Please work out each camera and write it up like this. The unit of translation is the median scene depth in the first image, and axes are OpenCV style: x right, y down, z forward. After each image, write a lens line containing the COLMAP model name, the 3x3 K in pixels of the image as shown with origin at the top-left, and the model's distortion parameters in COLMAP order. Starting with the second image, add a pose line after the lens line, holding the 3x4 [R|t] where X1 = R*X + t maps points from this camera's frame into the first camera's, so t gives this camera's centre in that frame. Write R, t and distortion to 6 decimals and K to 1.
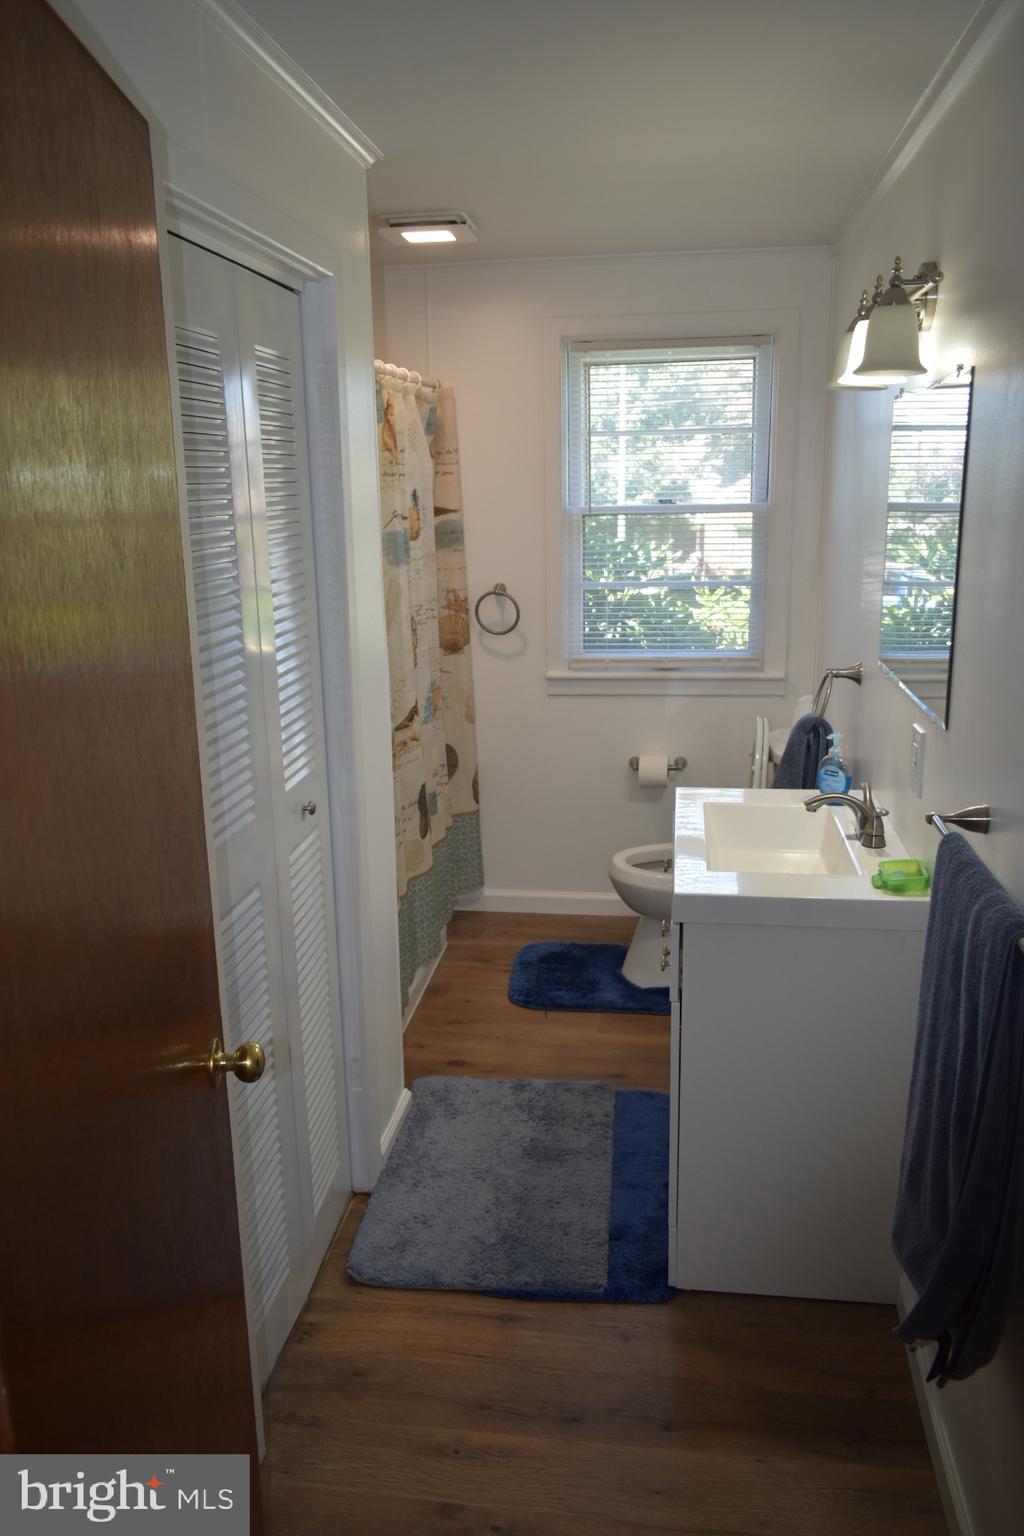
lens RADIAL K [[1181.0, 0, 511.7], [0, 1181.0, 769.2], [0, 0, 1]] dist [-0.013797, 0.006625]
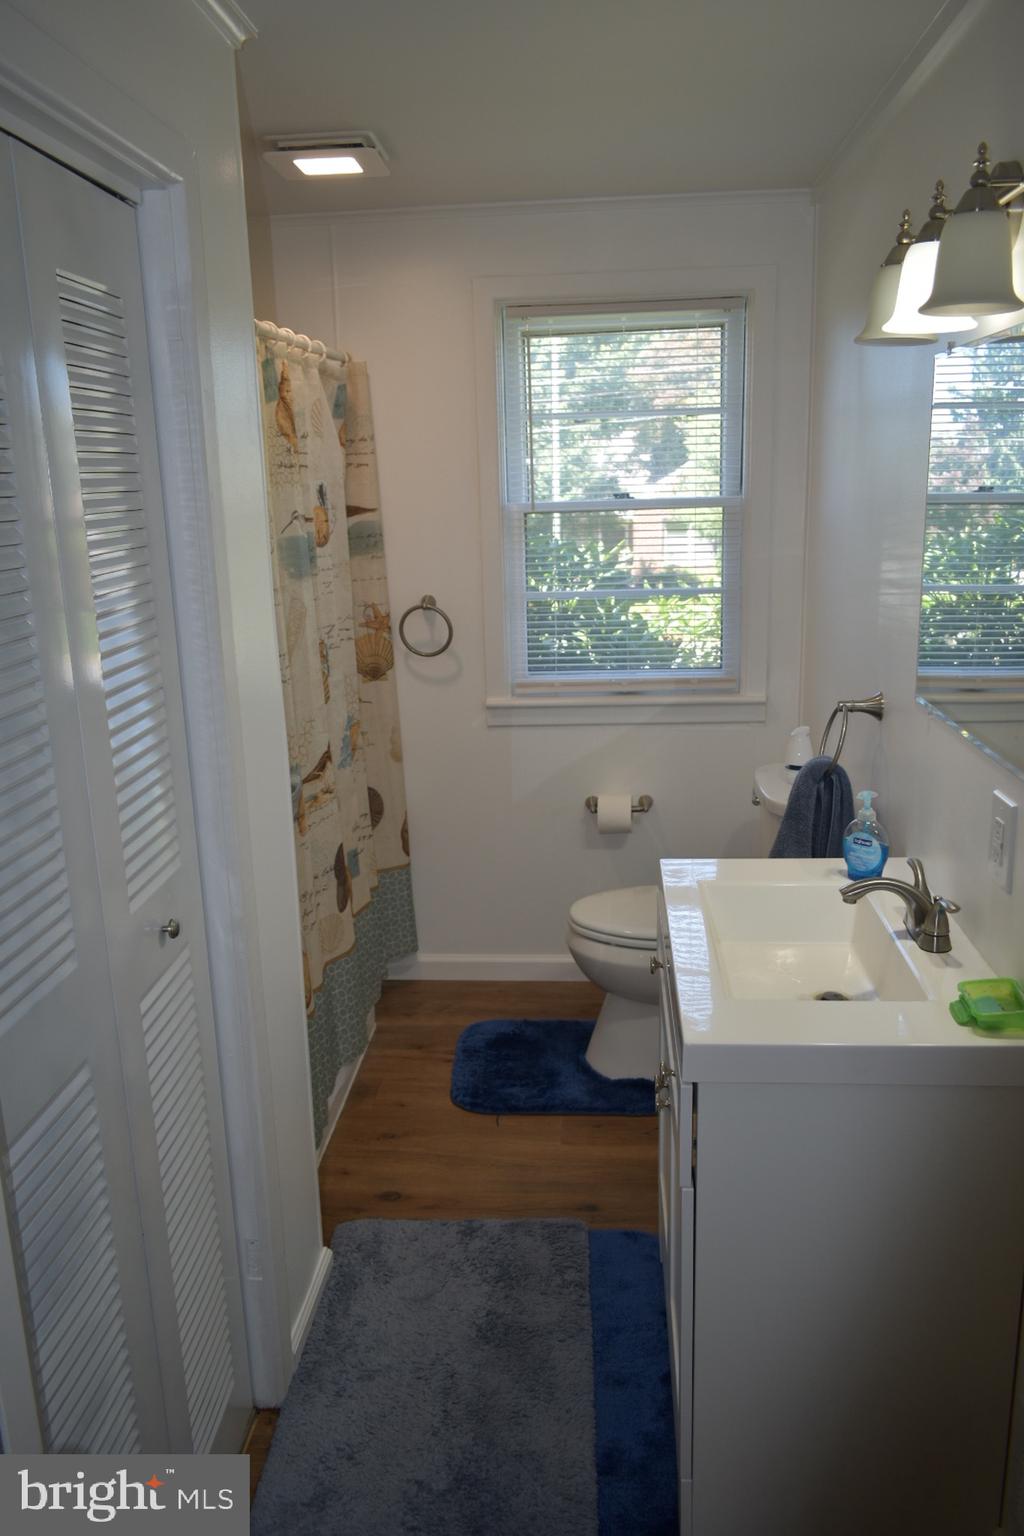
lens RADIAL K [[1181.0, 0, 514.2], [0, 1181.0, 767.5], [0, 0, 1]] dist [-0.013797, 0.006625]
pose [[0.997880, -0.024960, 0.060101, -0.002703], [0.024912, 0.999688, 0.001545, -0.039200], [-0.060121, -0.000044, 0.998191, 0.177449]]
